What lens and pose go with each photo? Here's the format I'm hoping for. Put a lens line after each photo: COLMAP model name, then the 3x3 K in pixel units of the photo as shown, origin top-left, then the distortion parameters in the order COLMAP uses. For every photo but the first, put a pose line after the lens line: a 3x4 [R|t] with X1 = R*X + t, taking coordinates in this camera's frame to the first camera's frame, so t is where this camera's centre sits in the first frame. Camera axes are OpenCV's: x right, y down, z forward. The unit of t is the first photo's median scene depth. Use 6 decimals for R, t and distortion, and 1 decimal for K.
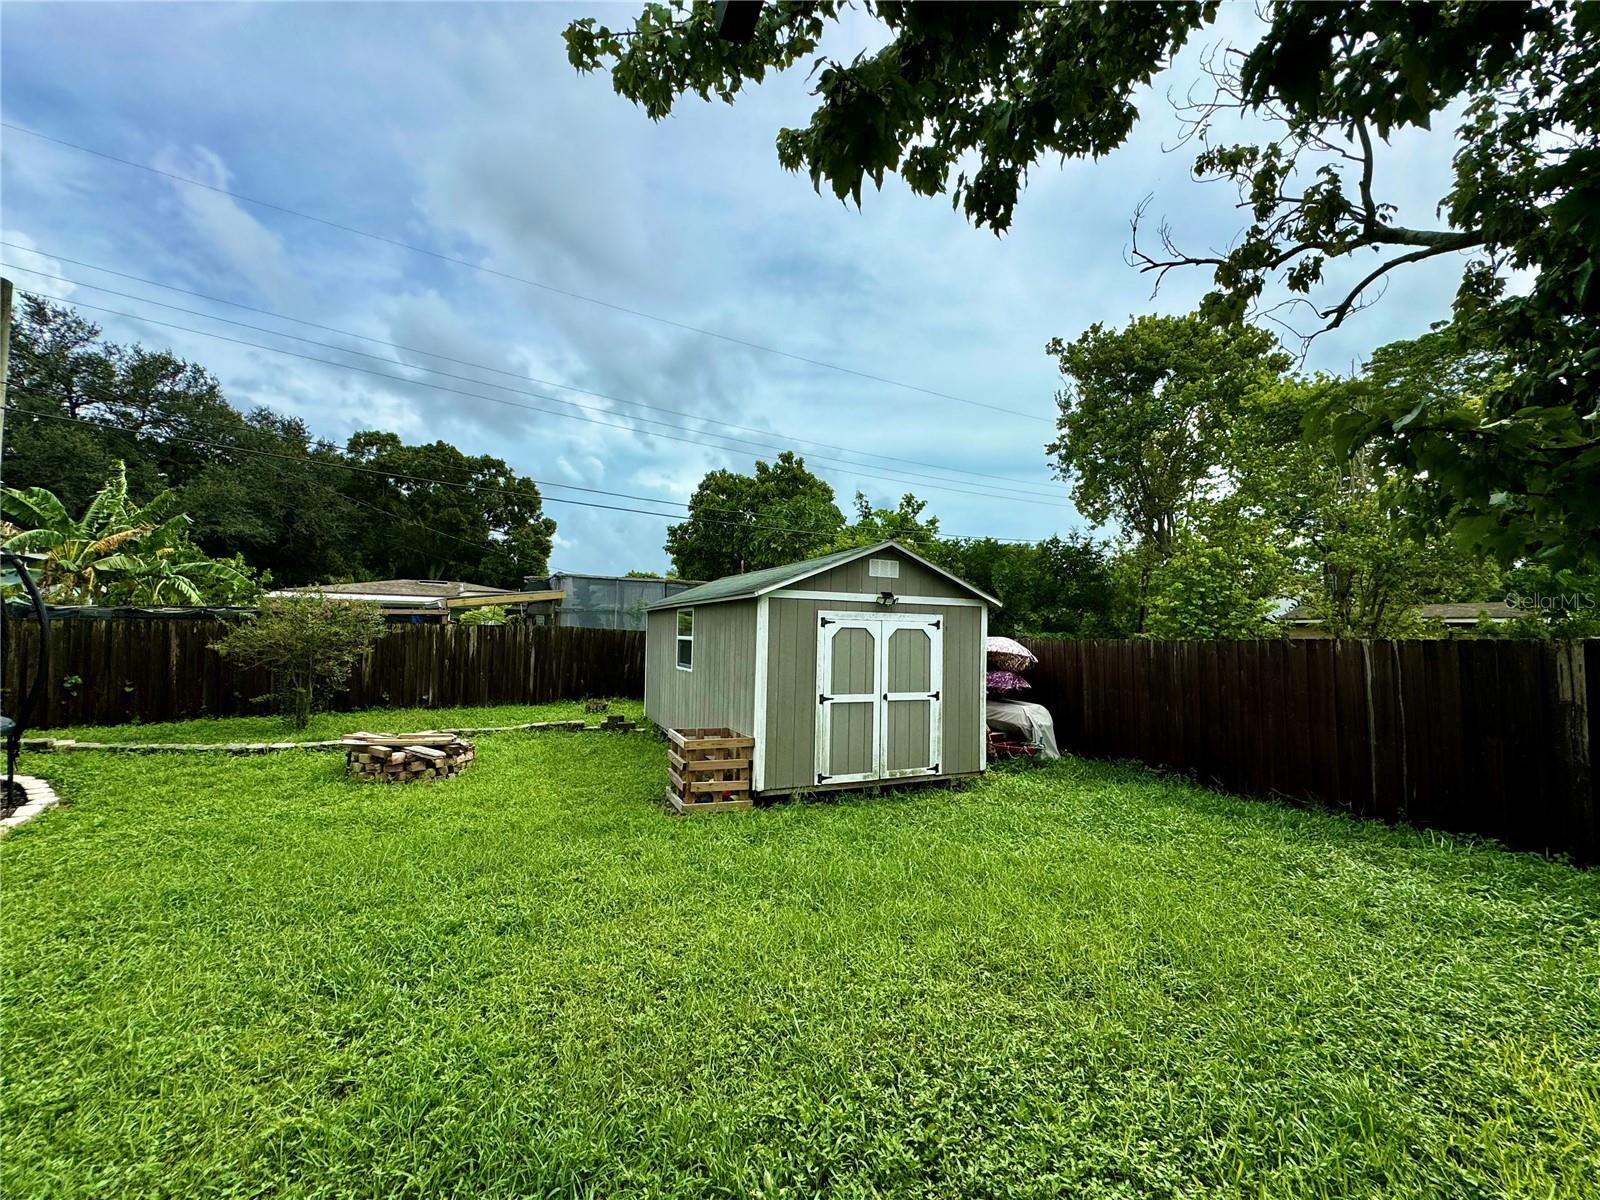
lens RADIAL K [[641.3, 0, 802.6], [0, 641.3, 597.1], [0, 0, 1]] dist [-0.003847, 0.000919]
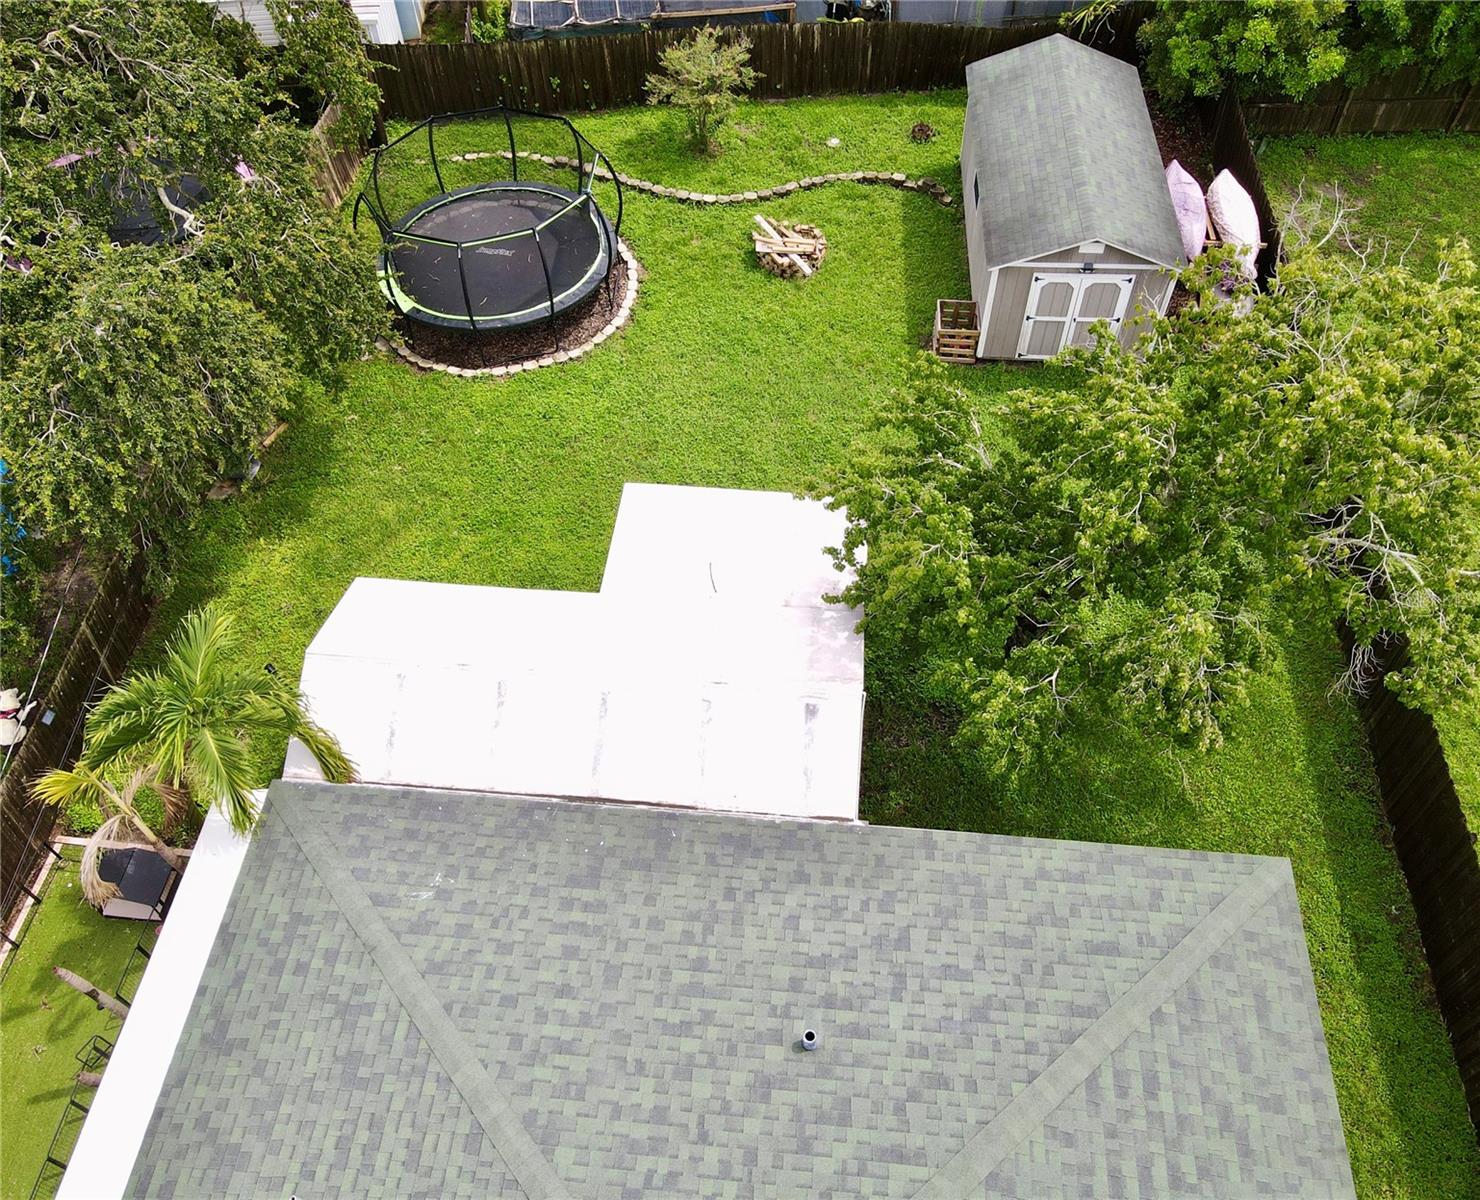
lens RADIAL K [[1165.4, 0, 735.7], [0, 1165.4, 602.7], [0, 0, 1]] dist [0.009613, 0.004467]
pose [[0.881208, 0.356657, -0.310270, 0.531520], [0.069825, 0.550939, 0.831619, -1.871495], [0.467543, -0.754494, 0.460589, -1.169942]]
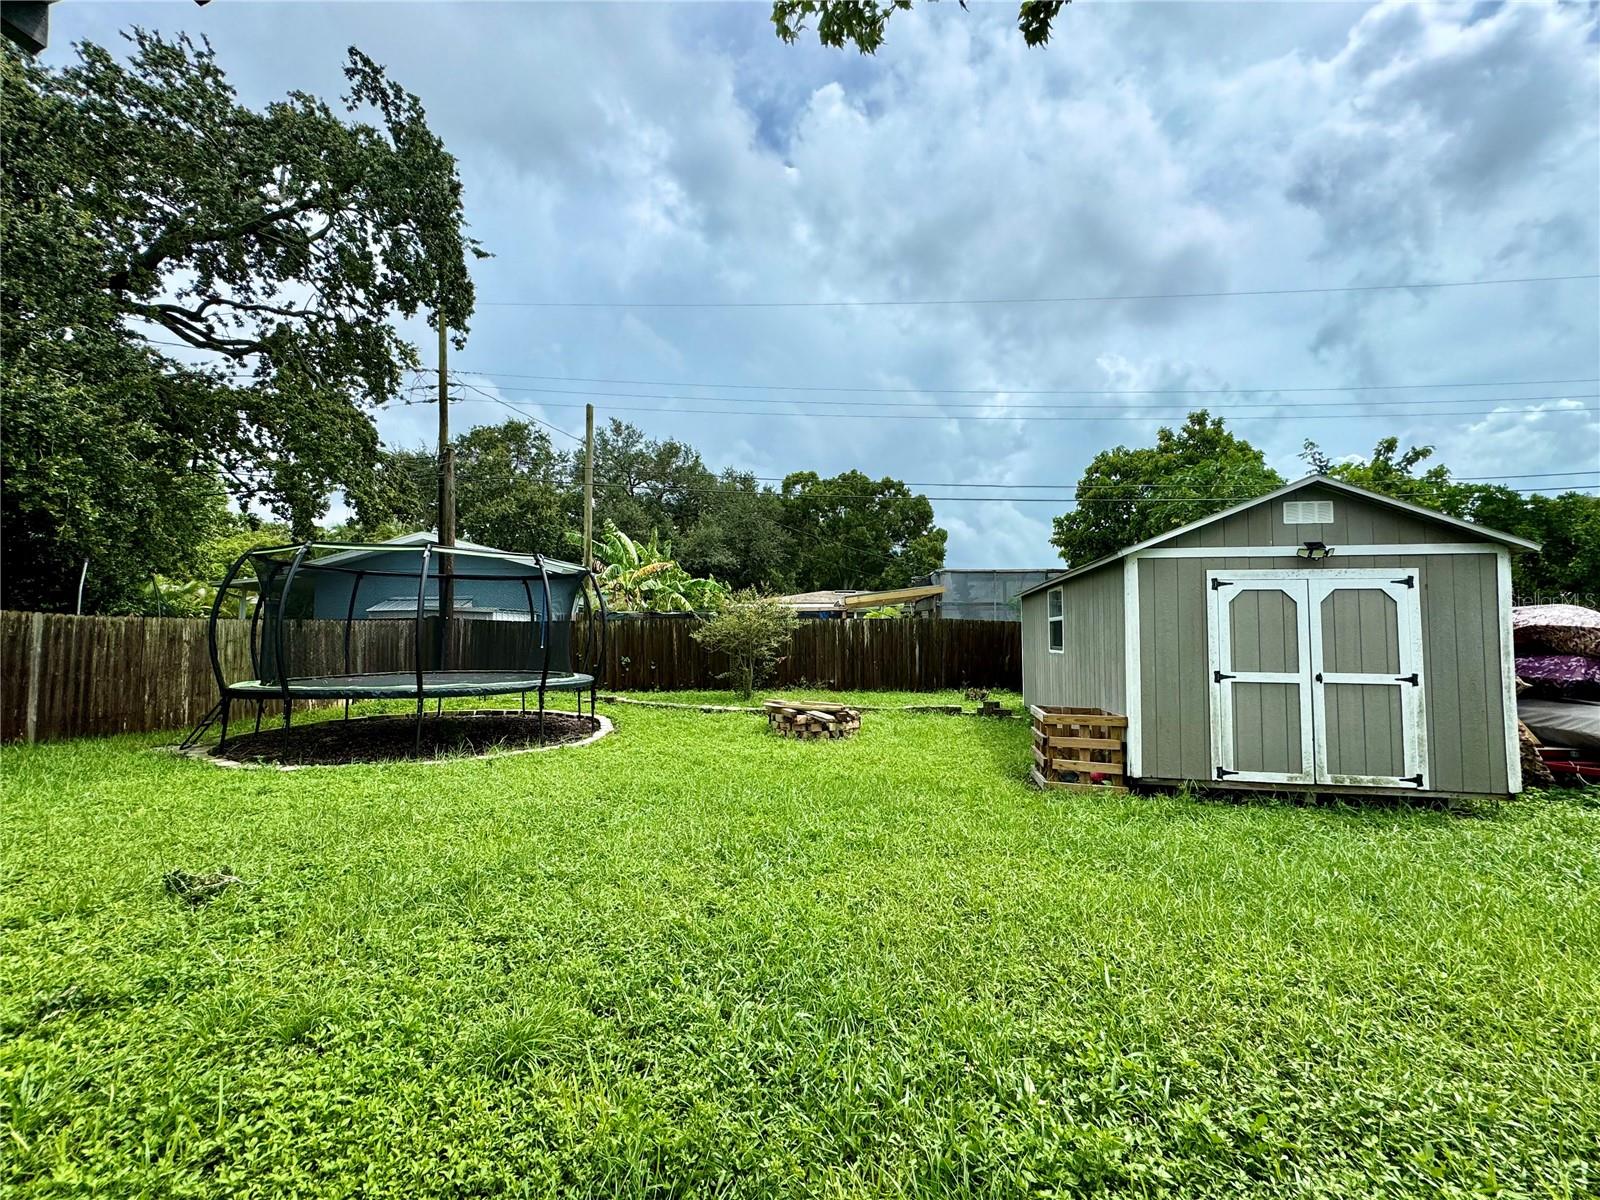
lens RADIAL K [[641.3, 0, 795.2], [0, 641.3, 599.4], [0, 0, 1]] dist [-0.003847, 0.000919]
pose [[0.815923, -0.046138, -0.576317, 0.065283], [0.039527, 0.998930, -0.024010, 0.057265], [0.576808, -0.003190, 0.816874, 0.011011]]
